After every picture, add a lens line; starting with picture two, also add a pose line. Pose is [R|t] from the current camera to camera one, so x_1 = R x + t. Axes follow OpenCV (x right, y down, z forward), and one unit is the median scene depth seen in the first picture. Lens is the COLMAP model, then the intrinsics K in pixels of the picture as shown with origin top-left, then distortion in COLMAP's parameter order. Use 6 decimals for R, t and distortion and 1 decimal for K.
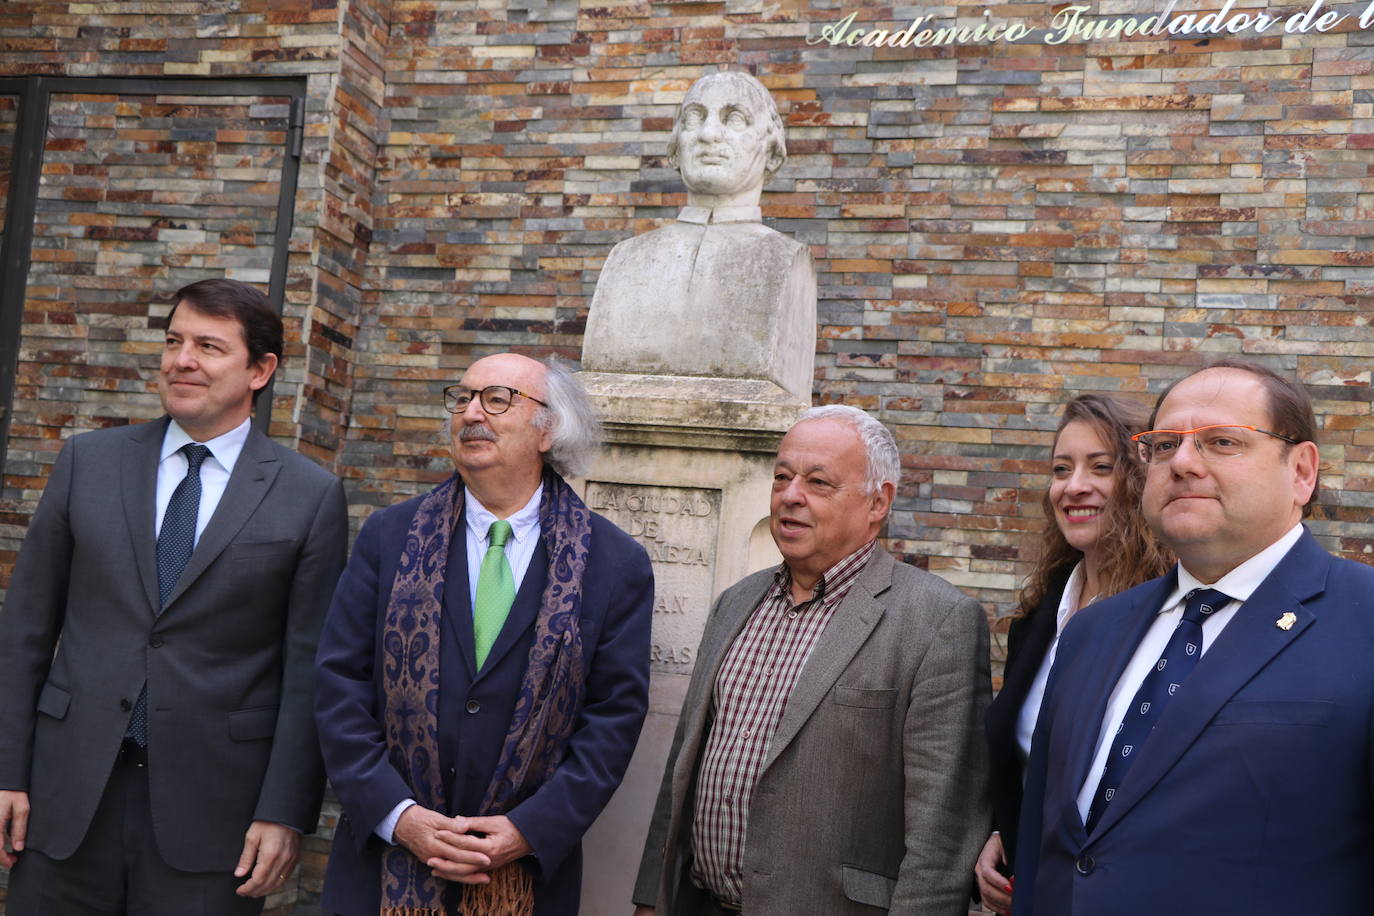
lens RADIAL K [[1628.2, 0, 675.4], [0, 1628.2, 469.6], [0, 0, 1]] dist [-0.075444, 0.381450]
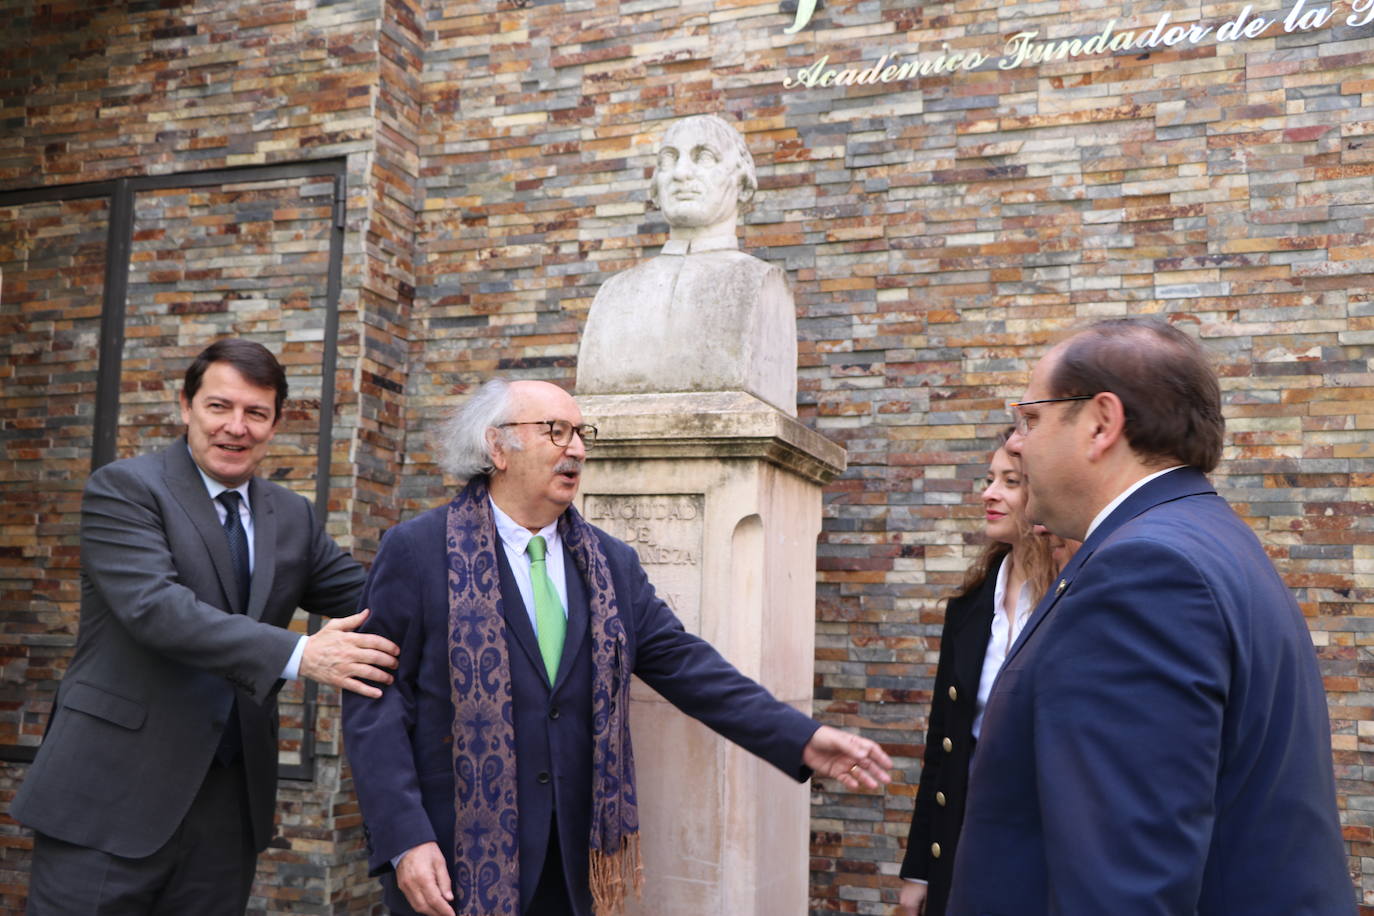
lens RADIAL K [[1455.3, 0, 670.5], [0, 1455.3, 474.8], [0, 0, 1]] dist [-0.118044, 0.301571]
pose [[0.994836, -0.066498, -0.076673, 0.059594], [0.065374, 0.997715, -0.017078, 0.010744], [0.077634, 0.011978, 0.996910, 0.019467]]
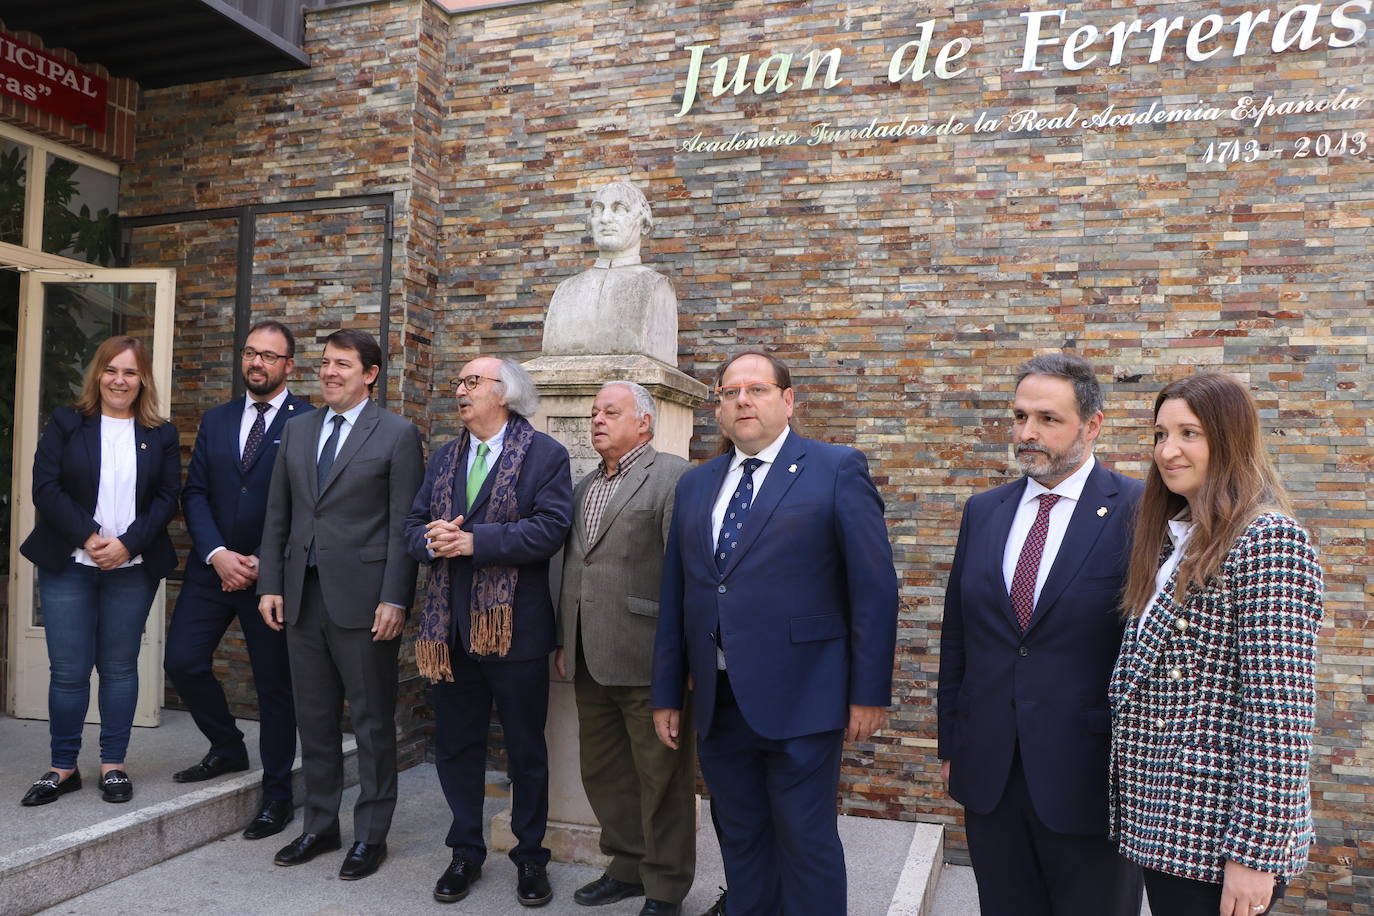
lens RADIAL K [[1126.2, 0, 682.8], [0, 1126.2, 469.4], [0, 0, 1]] dist [-0.186057, 0.153467]
pose [[0.997453, -0.066209, -0.026539, 0.095654], [0.068029, 0.994870, 0.074874, -0.013709], [0.021446, -0.076489, 0.996840, -0.198845]]
